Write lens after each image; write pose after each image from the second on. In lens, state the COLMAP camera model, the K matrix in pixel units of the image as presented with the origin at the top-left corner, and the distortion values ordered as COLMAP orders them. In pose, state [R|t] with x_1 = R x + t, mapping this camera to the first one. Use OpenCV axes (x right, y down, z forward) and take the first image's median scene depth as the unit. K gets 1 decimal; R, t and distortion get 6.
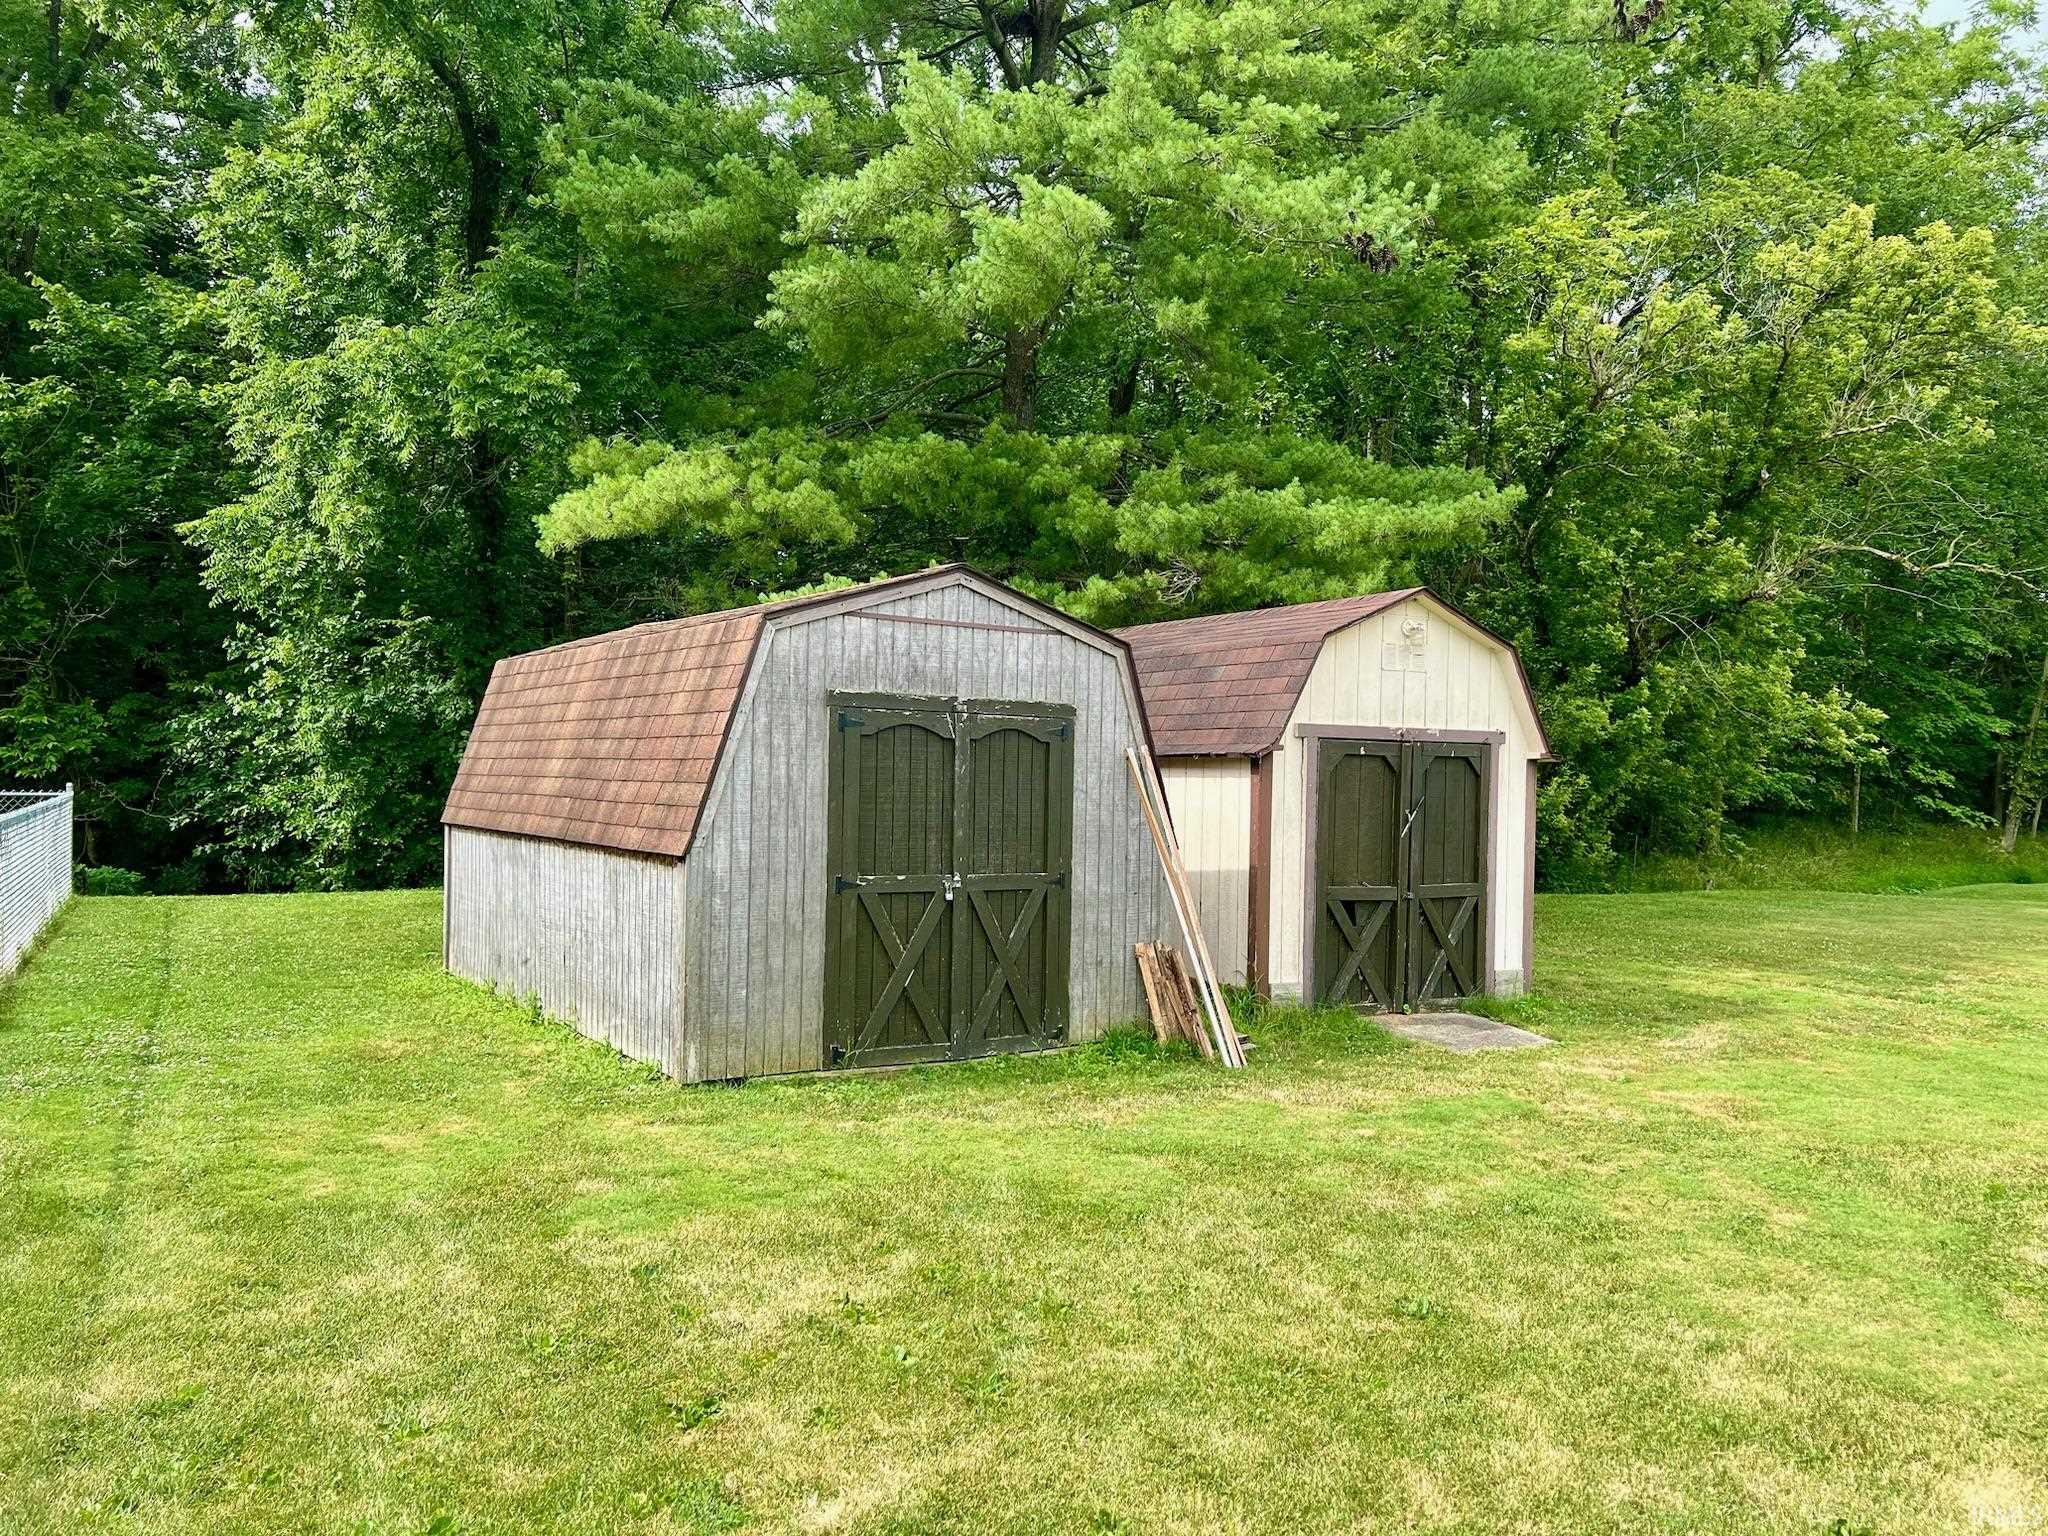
lens RADIAL K [[1545.6, 0, 1028.3], [0, 1545.6, 783.0], [0, 0, 1]] dist [0.045755, -0.046178]
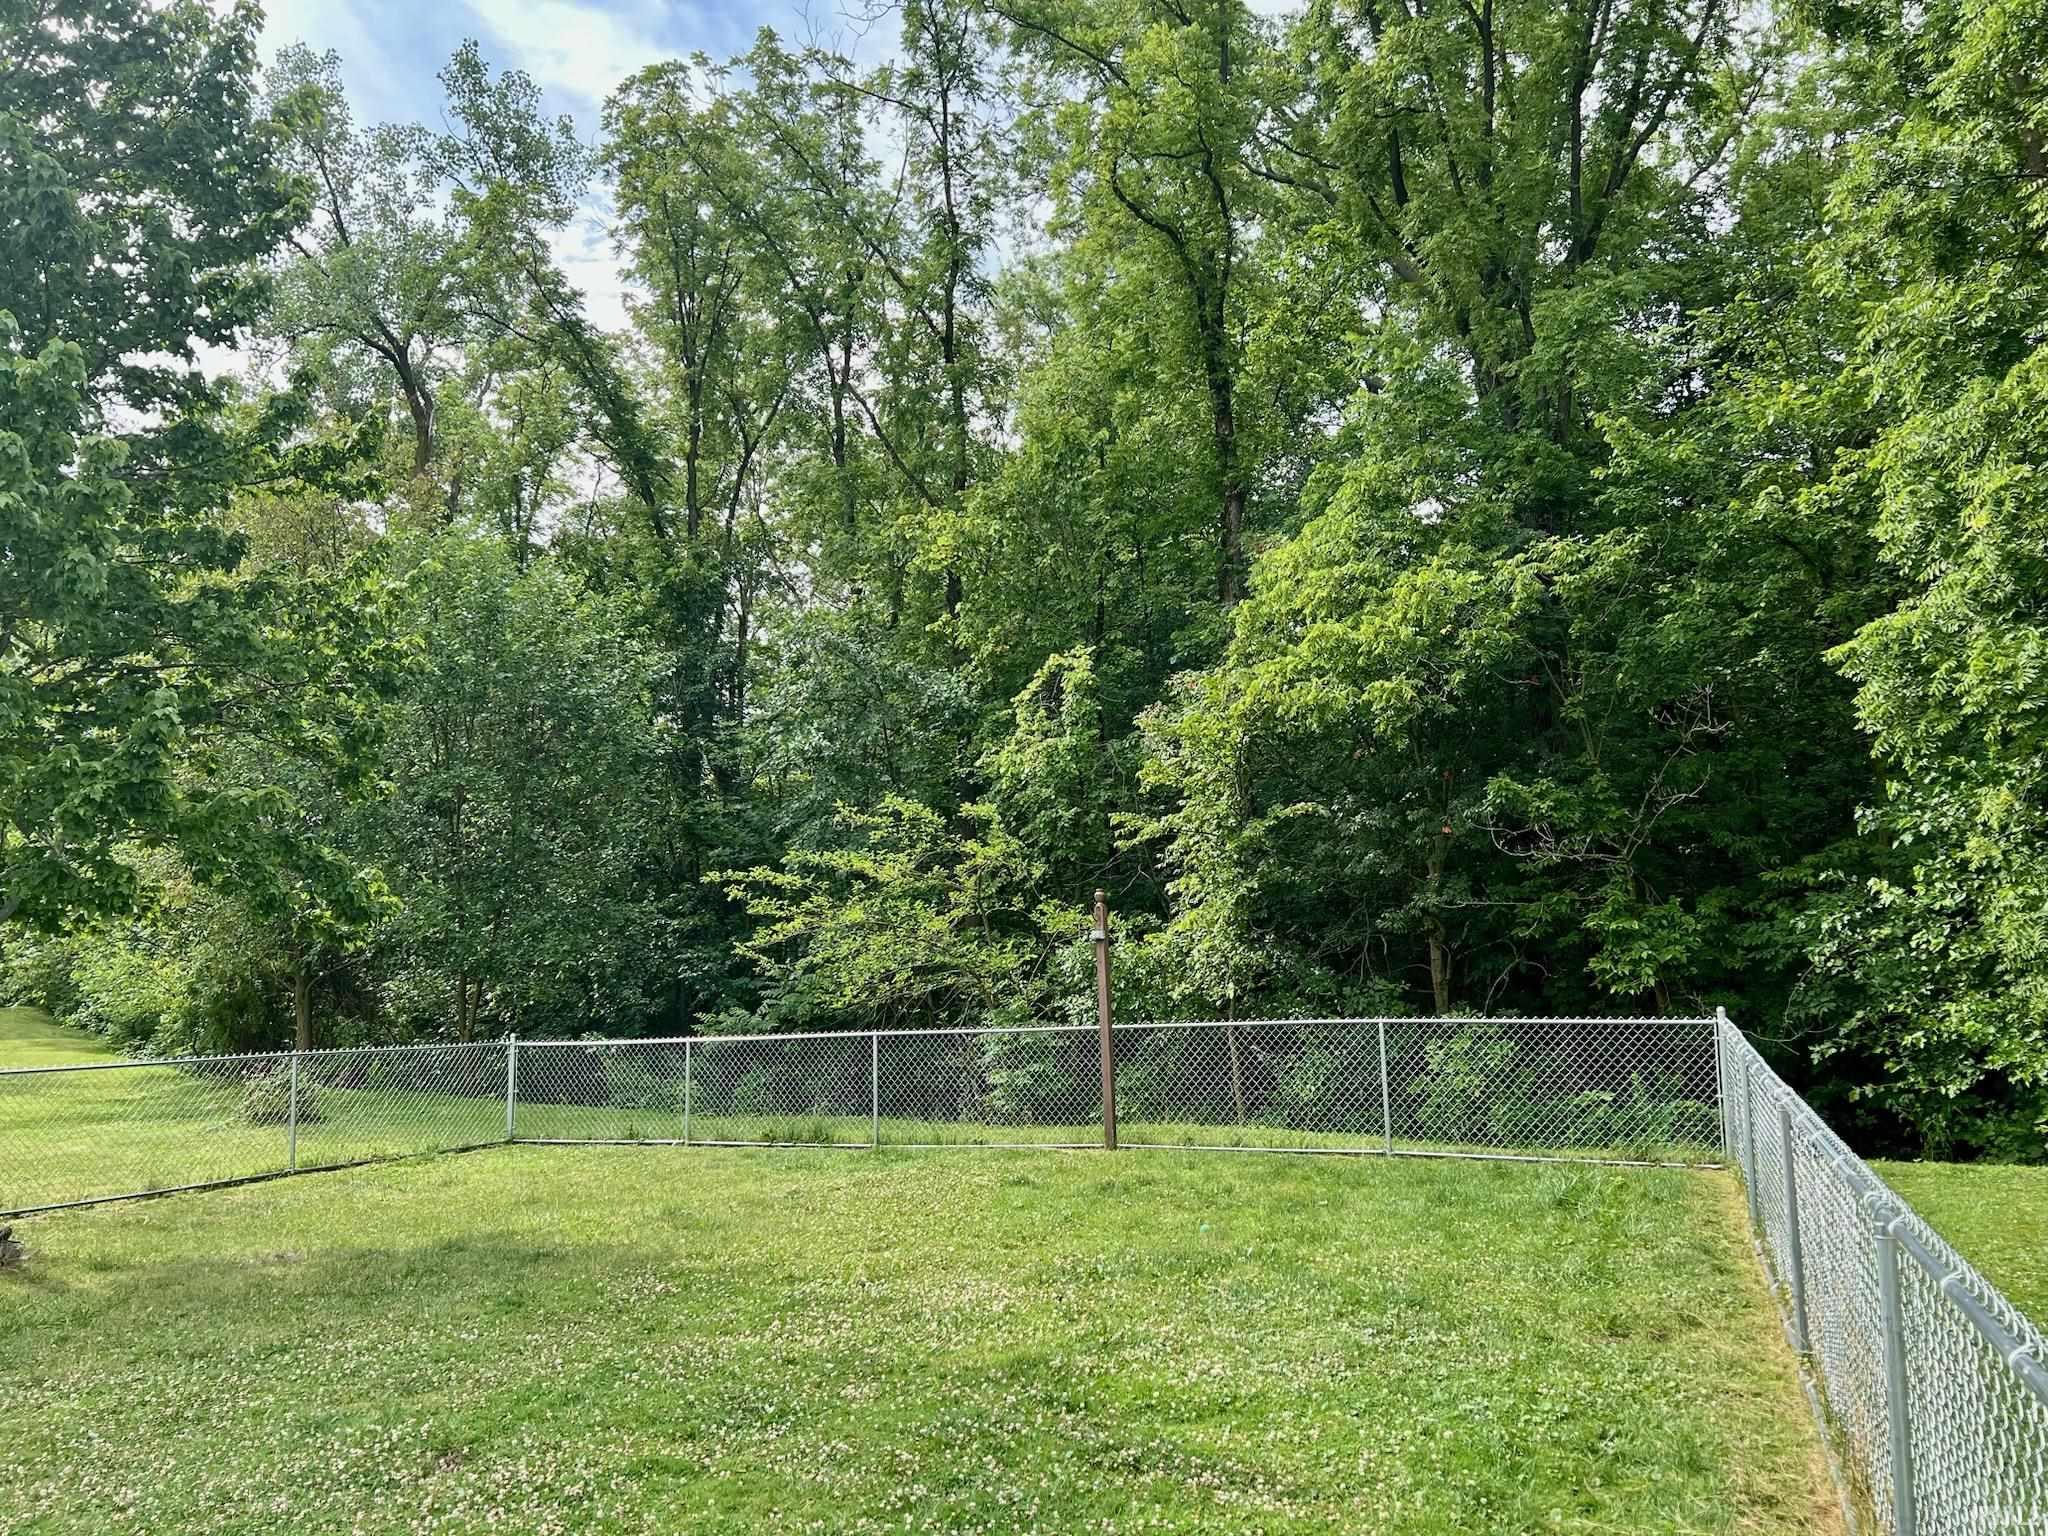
lens RADIAL K [[1545.6, 0, 1026.8], [0, 1545.6, 767.9], [0, 0, 1]] dist [0.045755, -0.046178]
pose [[0.648543, -0.120477, -0.751583, -0.206928], [0.018775, 0.989626, -0.142433, -0.010954], [0.760946, 0.078263, 0.644077, 0.206424]]
